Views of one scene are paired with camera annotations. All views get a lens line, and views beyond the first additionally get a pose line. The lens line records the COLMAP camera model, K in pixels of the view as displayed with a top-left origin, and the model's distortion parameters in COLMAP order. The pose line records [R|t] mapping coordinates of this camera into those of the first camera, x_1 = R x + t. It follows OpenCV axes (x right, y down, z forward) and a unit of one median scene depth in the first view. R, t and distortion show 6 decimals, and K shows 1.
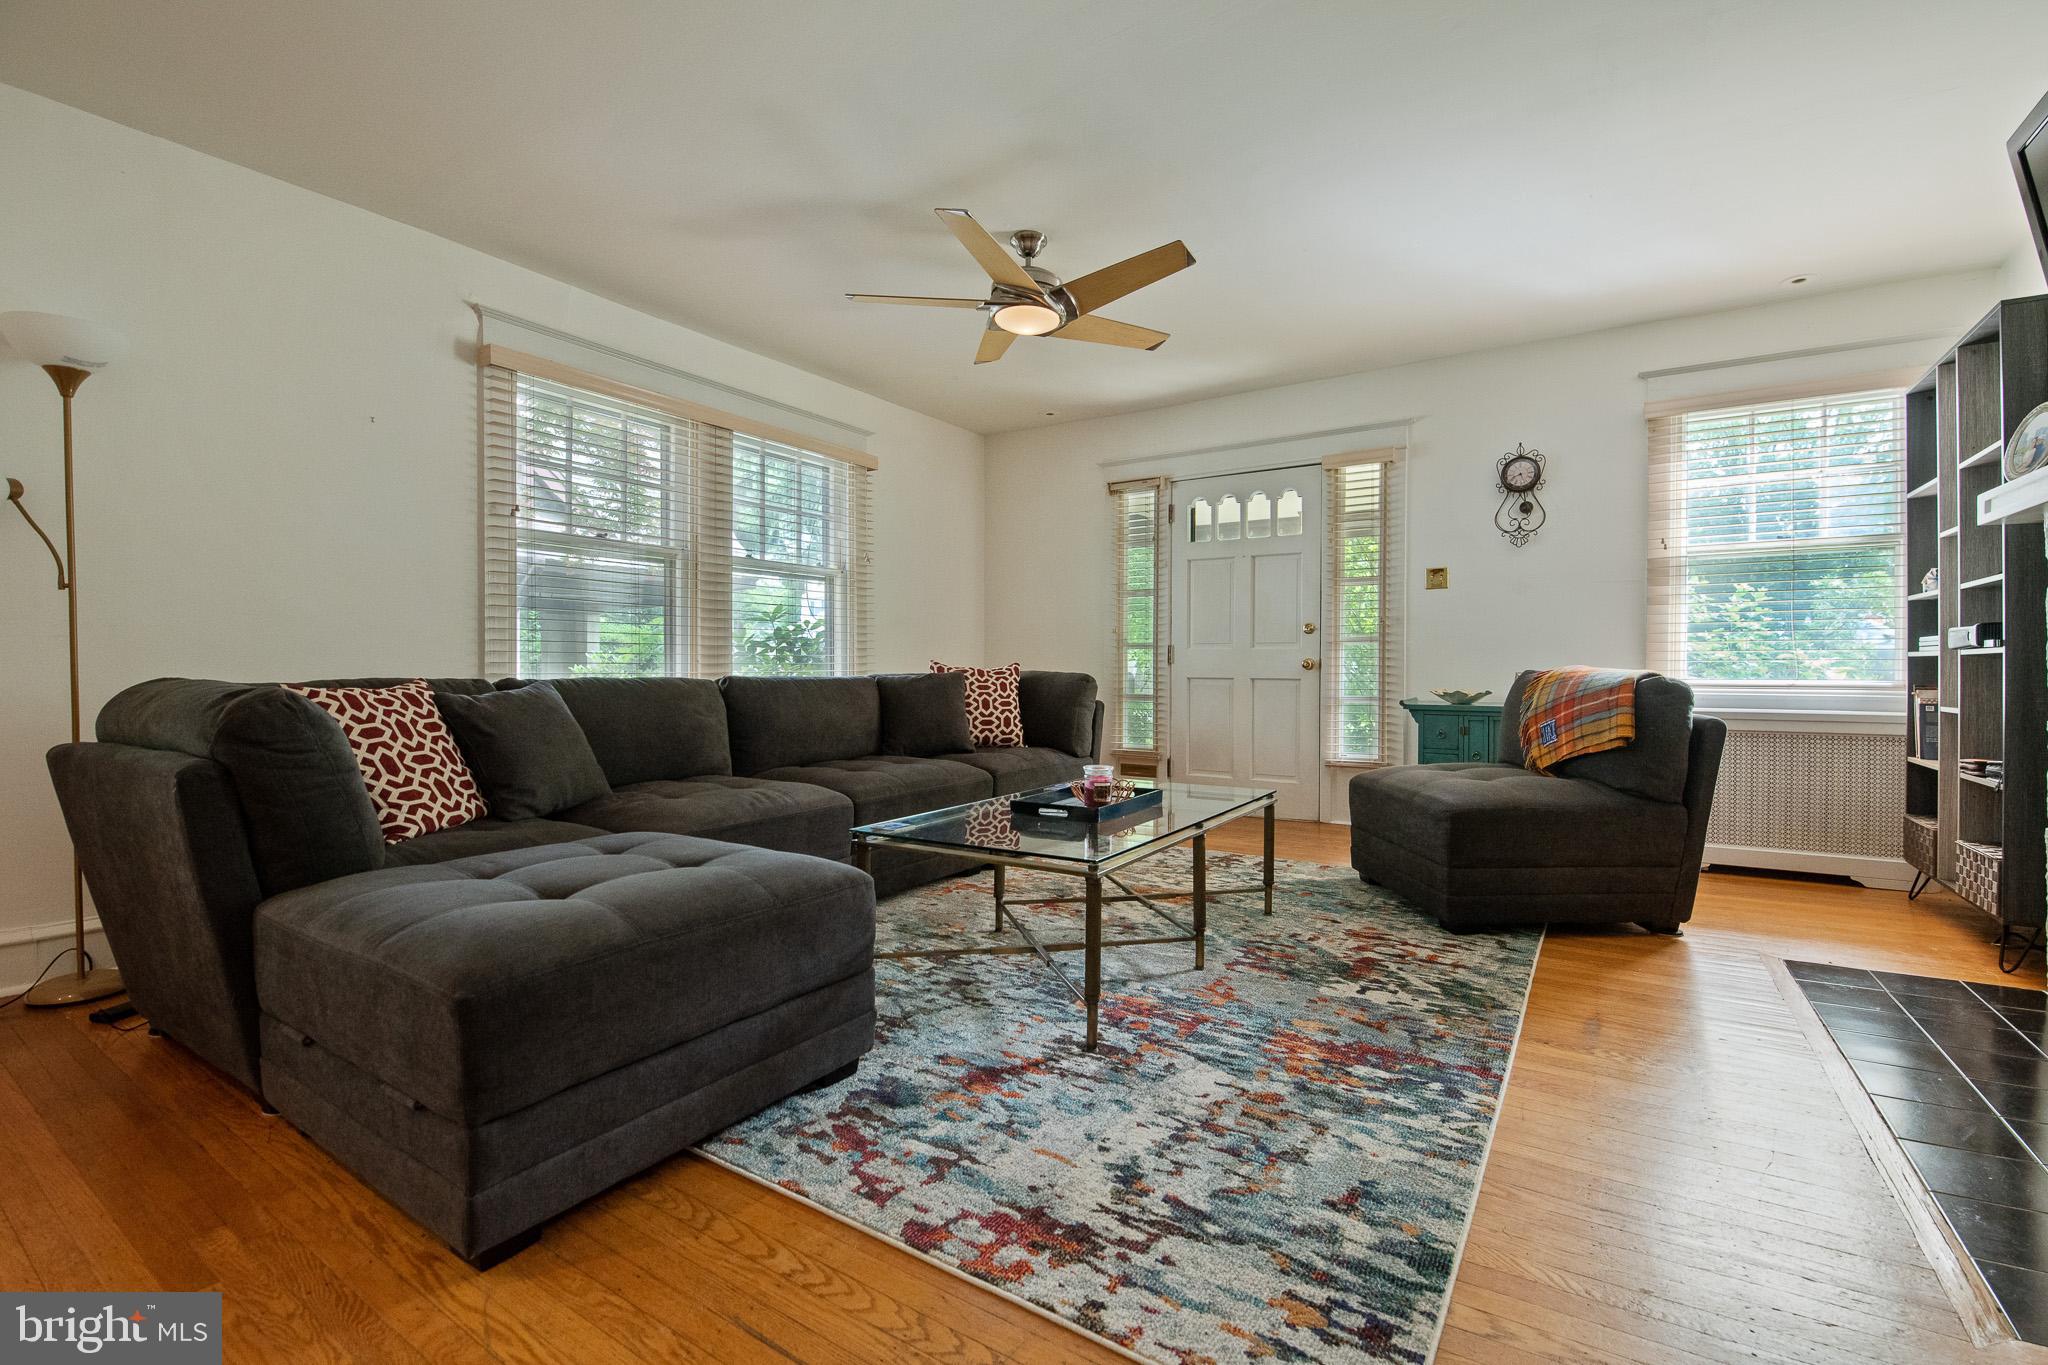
lens RADIAL K [[889.5, 0, 1038.3], [0, 889.5, 674.4], [0, 0, 1]] dist [-0.000041, -0.000036]
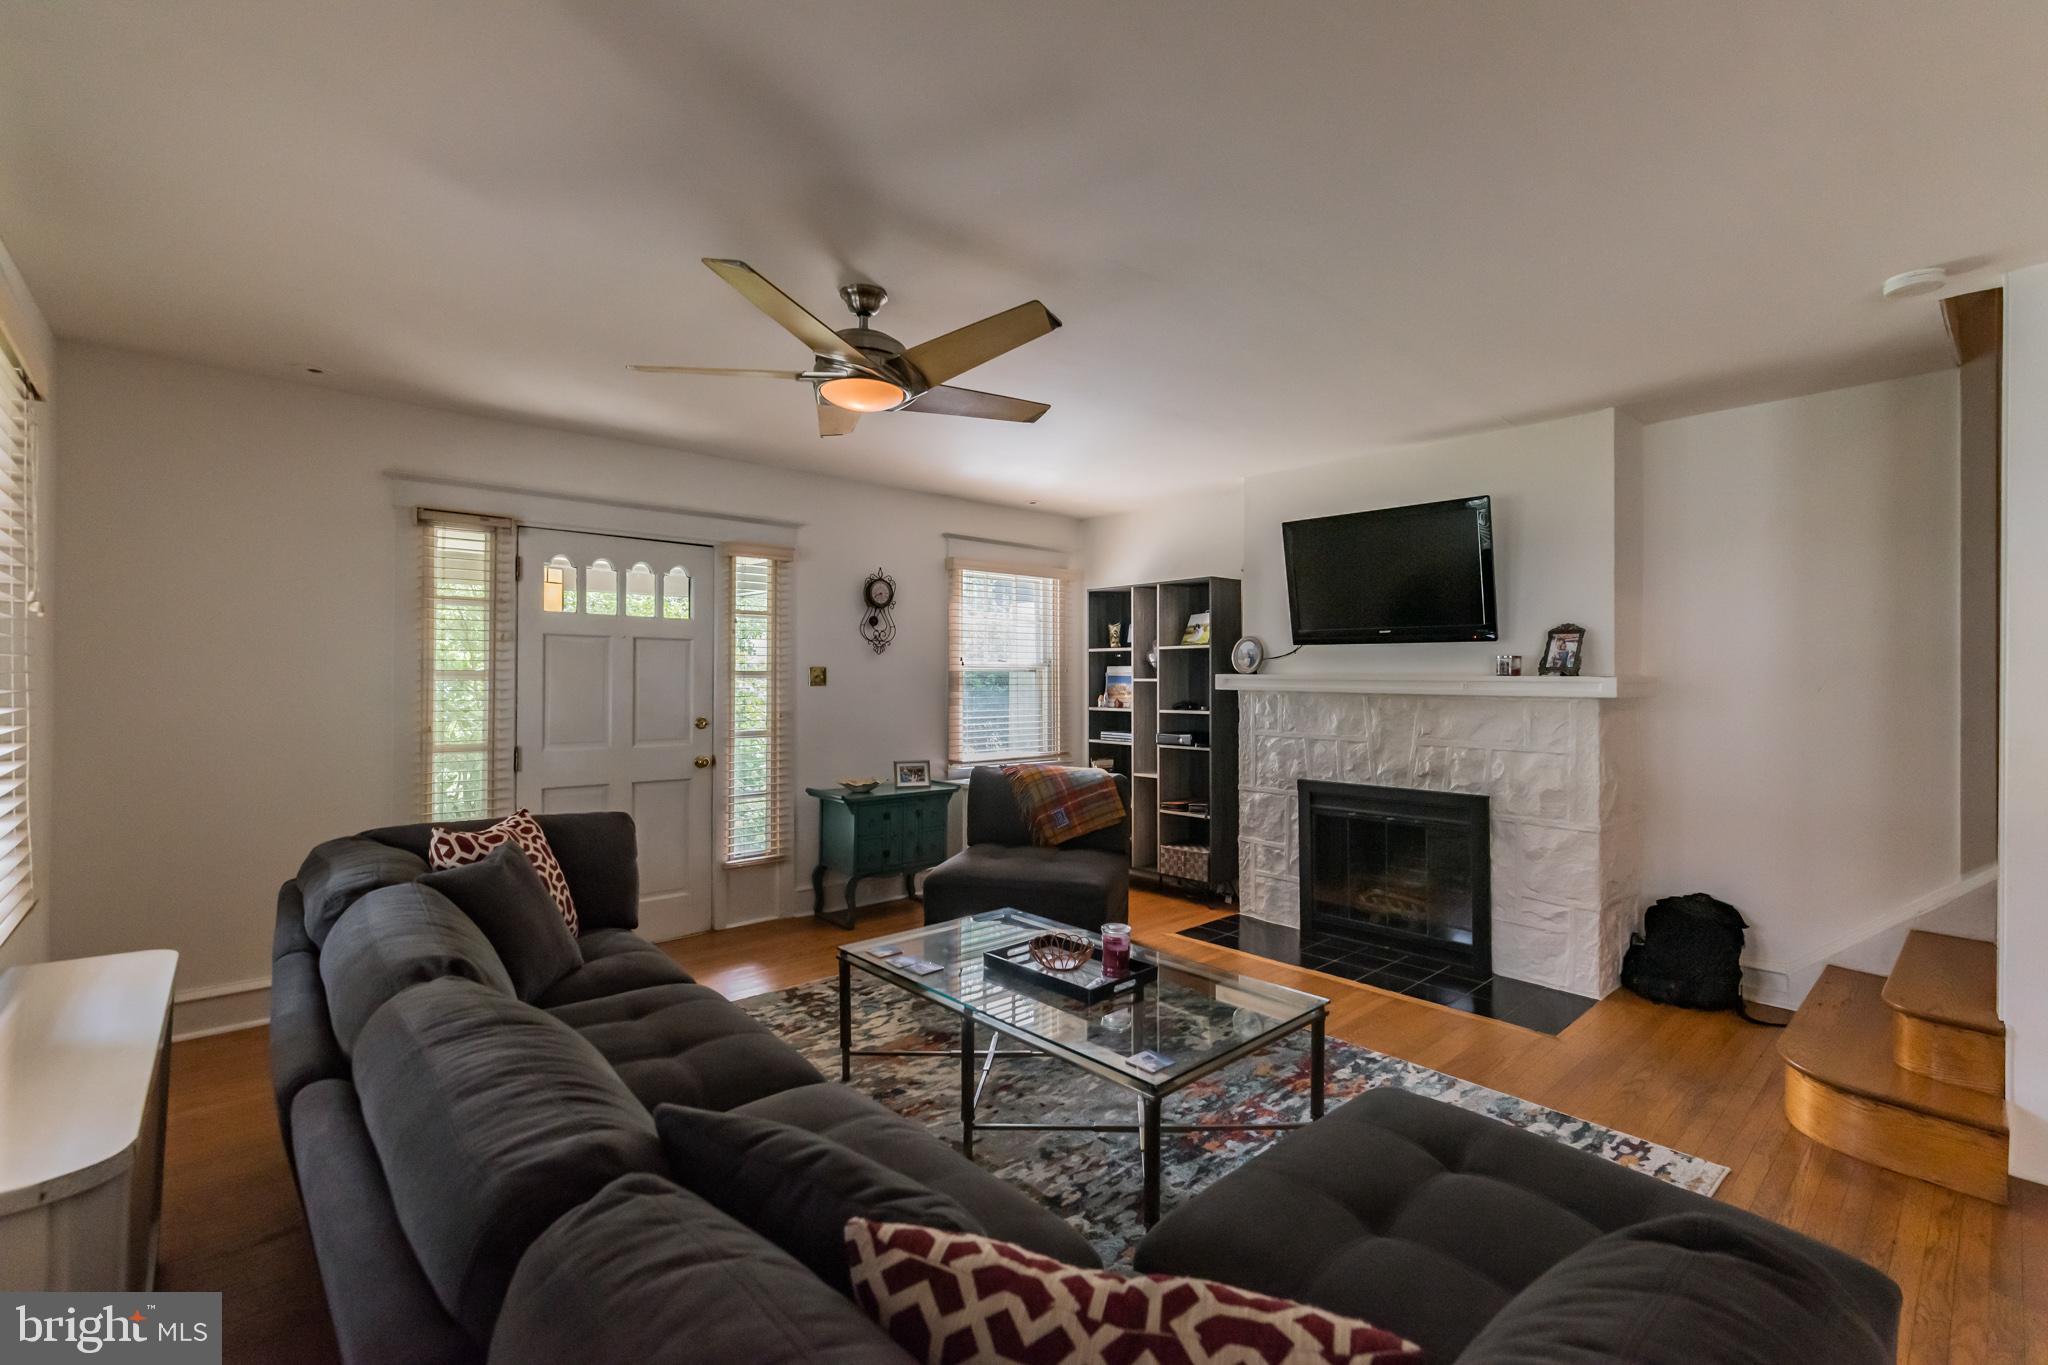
lens RADIAL K [[889.5, 0, 1035.5], [0, 889.5, 676.1], [0, 0, 1]] dist [-0.000041, -0.000036]
pose [[0.265003, 0.006138, 0.964228, -0.565098], [0.005273, 0.999956, -0.007815, -0.105410], [-0.964233, 0.007155, 0.264959, 0.490325]]
